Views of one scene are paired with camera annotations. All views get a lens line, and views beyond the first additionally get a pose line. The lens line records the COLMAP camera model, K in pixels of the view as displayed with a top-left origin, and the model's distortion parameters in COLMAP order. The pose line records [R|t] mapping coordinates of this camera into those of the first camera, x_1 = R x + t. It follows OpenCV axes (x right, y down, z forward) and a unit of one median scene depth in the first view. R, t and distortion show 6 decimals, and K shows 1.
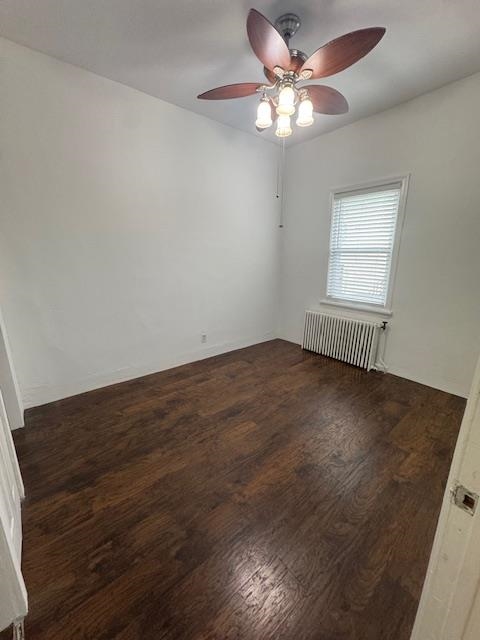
lens RADIAL K [[254.0, 0, 240.9], [0, 254.0, 318.2], [0, 0, 1]] dist [-0.001482, 0.000234]
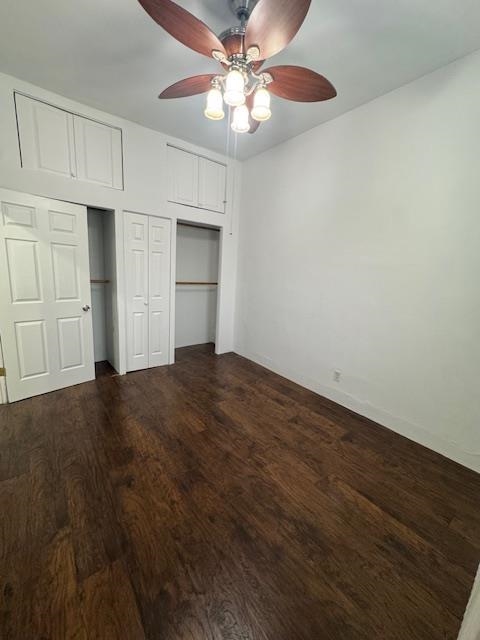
lens RADIAL K [[254.0, 0, 240.9], [0, 254.0, 318.2], [0, 0, 1]] dist [-0.001482, 0.000234]
pose [[-0.030055, 0.184815, -0.982314, 0.775559], [-0.293331, 0.937856, 0.185426, -0.192066], [0.955538, 0.293716, 0.026025, 0.805589]]
